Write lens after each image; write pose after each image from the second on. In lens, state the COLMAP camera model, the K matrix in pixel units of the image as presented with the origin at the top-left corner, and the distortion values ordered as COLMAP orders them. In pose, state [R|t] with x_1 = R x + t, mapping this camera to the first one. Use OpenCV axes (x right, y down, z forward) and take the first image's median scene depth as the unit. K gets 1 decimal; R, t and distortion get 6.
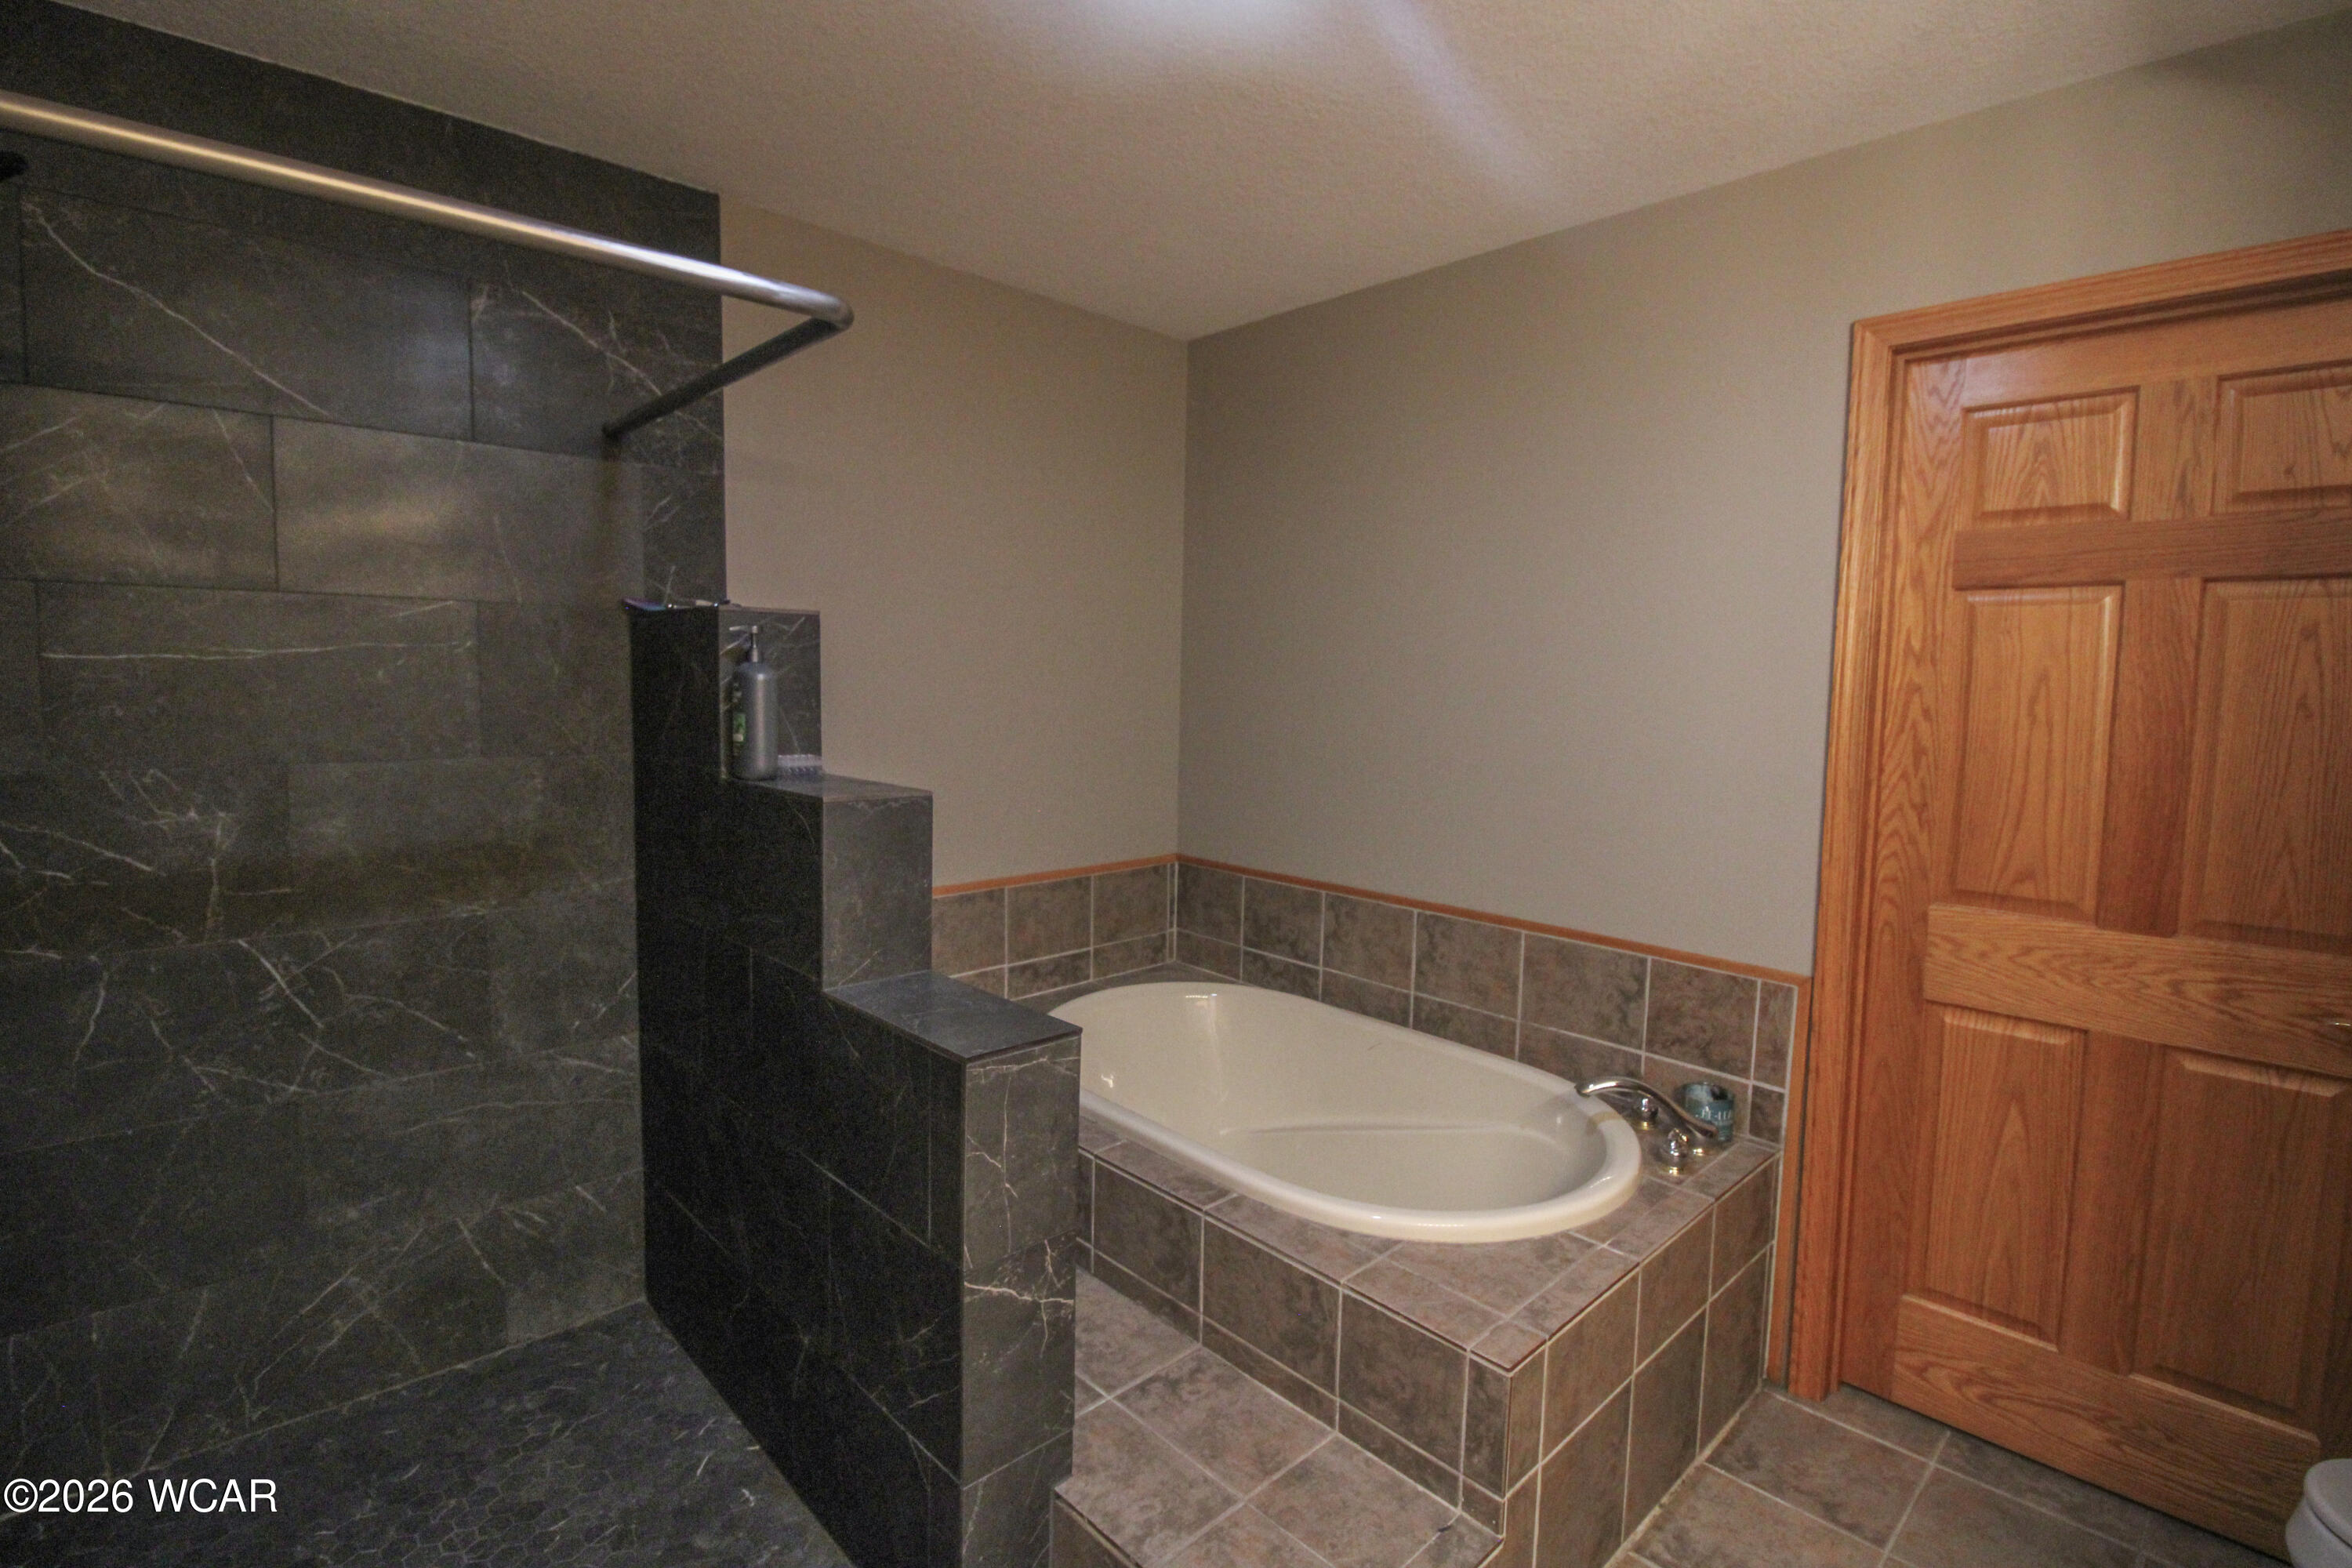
lens RADIAL K [[1144.9, 0, 1179.8], [0, 1144.9, 779.3], [0, 0, 1]] dist [-0.002923, -0.000744]
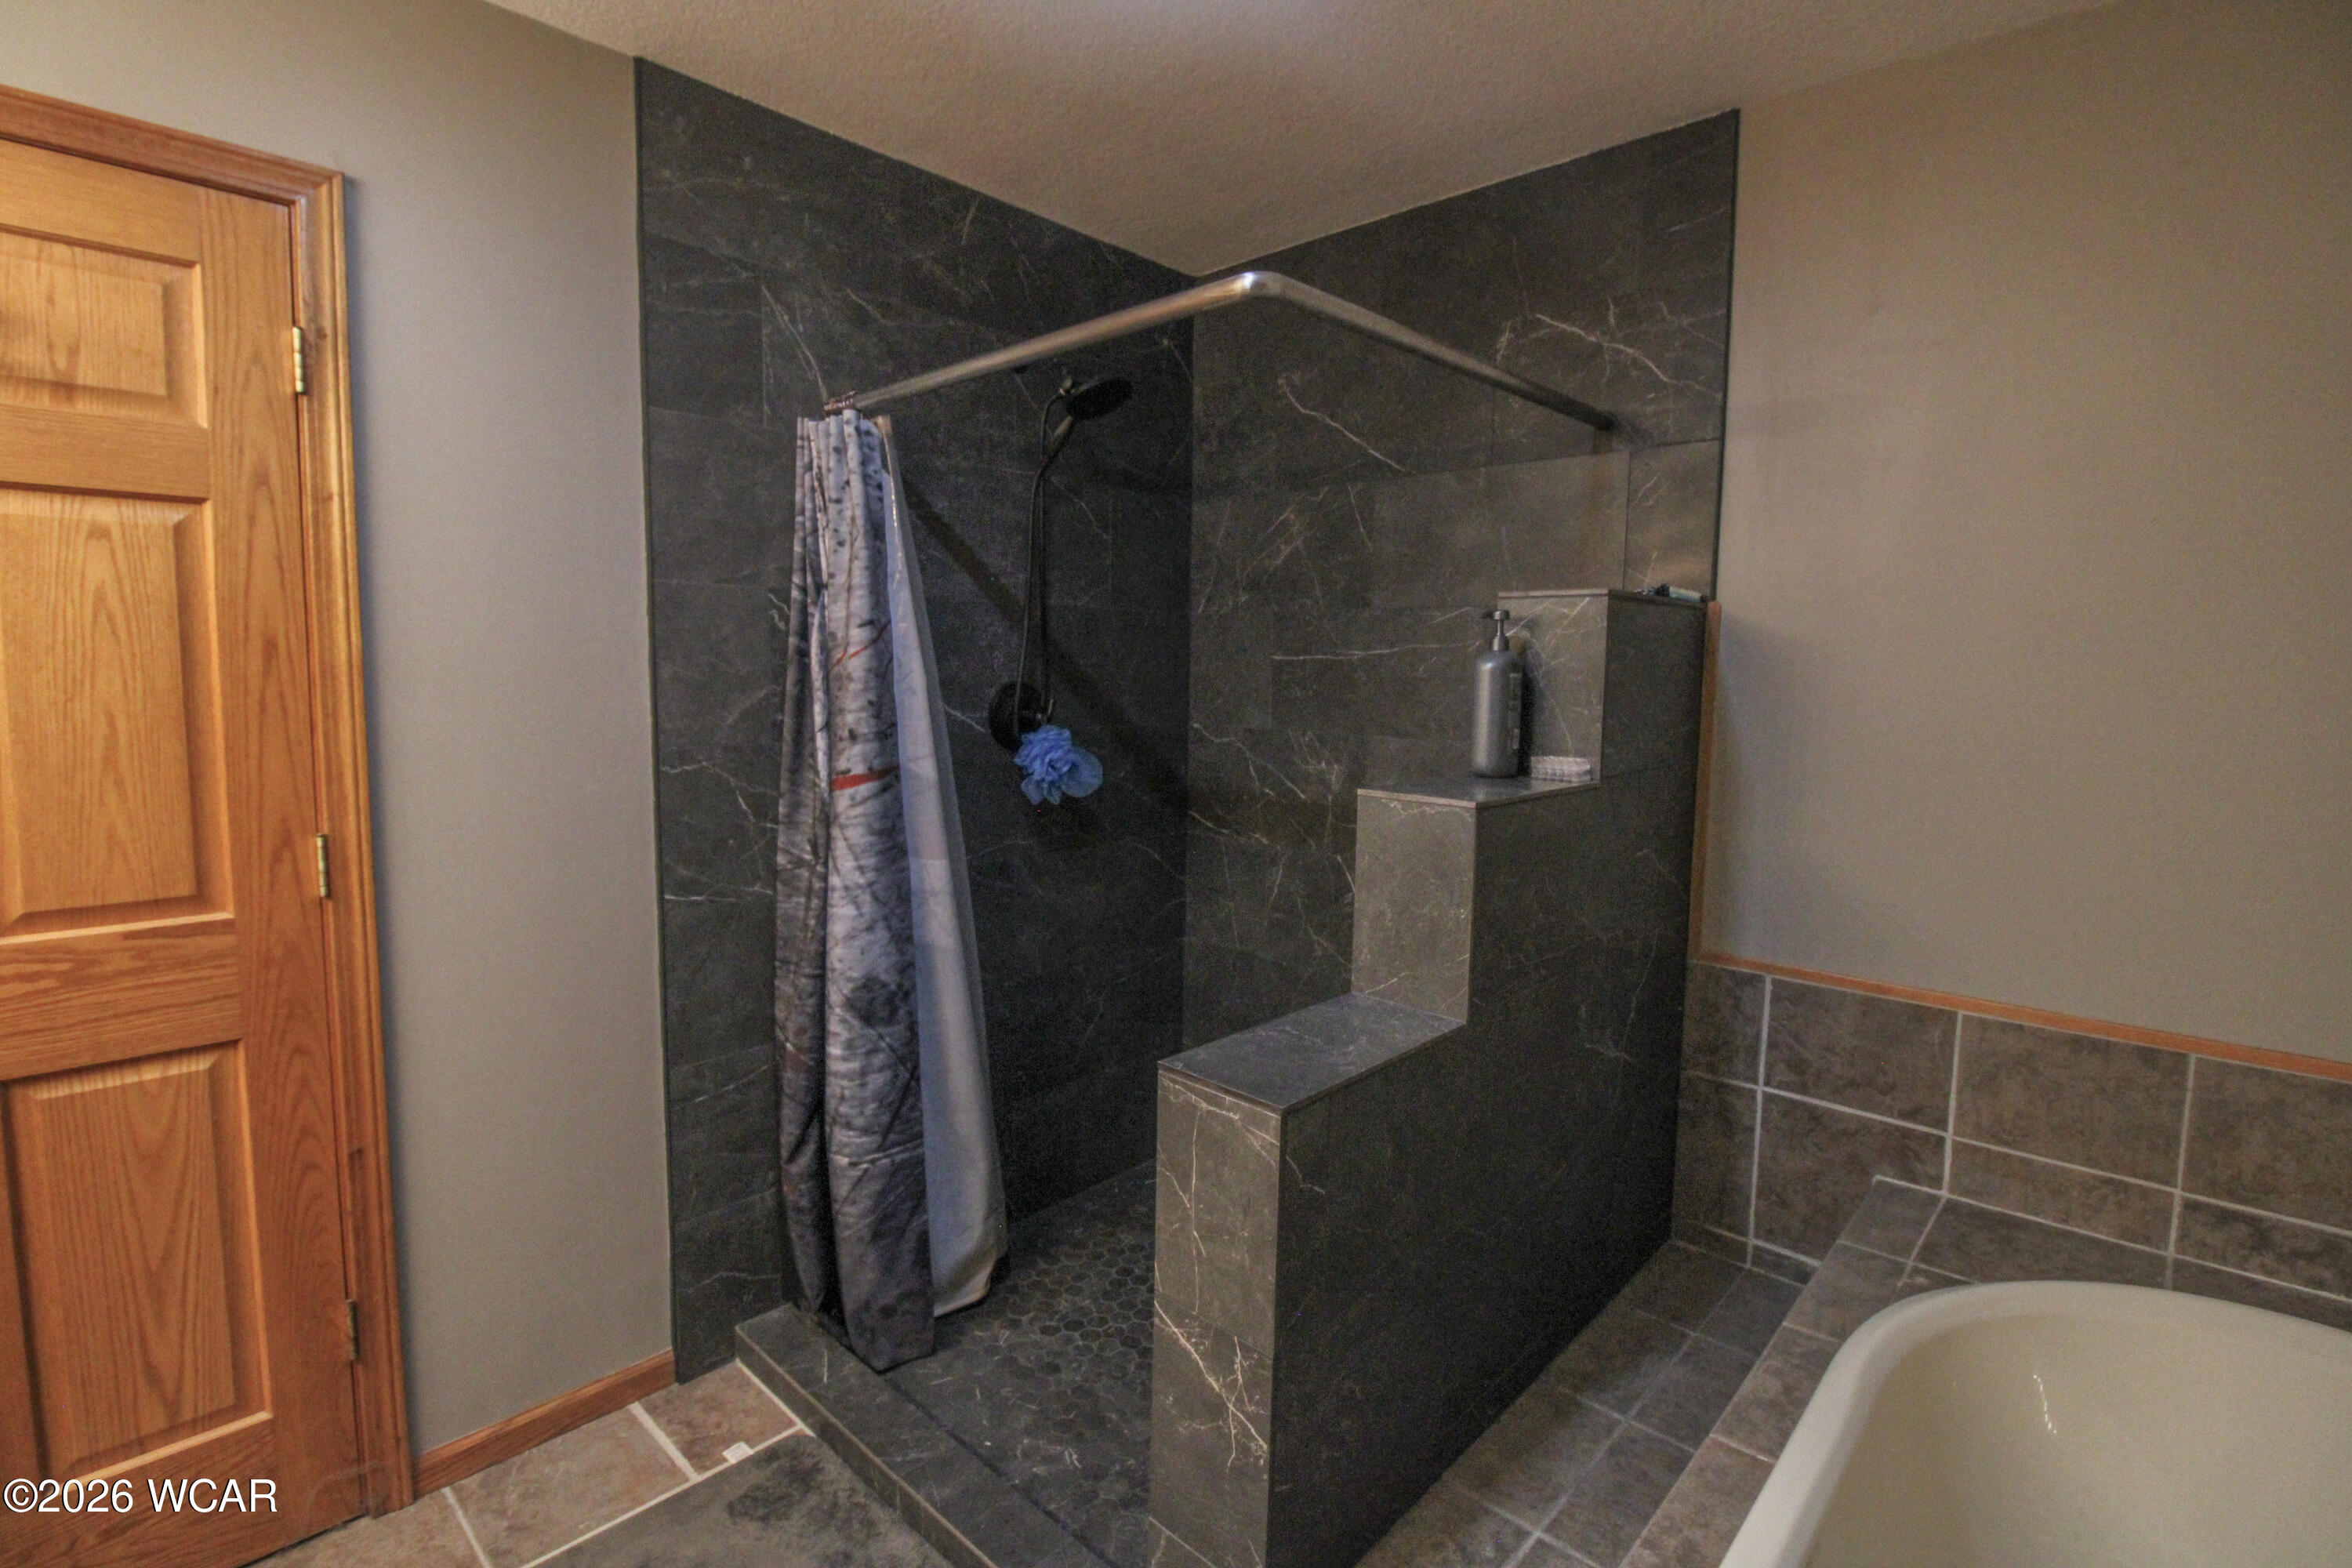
lens RADIAL K [[1088.2, 0, 1180.2], [0, 1088.2, 773.8], [0, 0, 1]] dist [-0.003306, -0.000173]
pose [[0.058874, 0.082547, -0.994847, 0.514175], [-0.106707, 0.991386, 0.075945, -0.043953], [0.992546, 0.101686, 0.067175, 0.715142]]
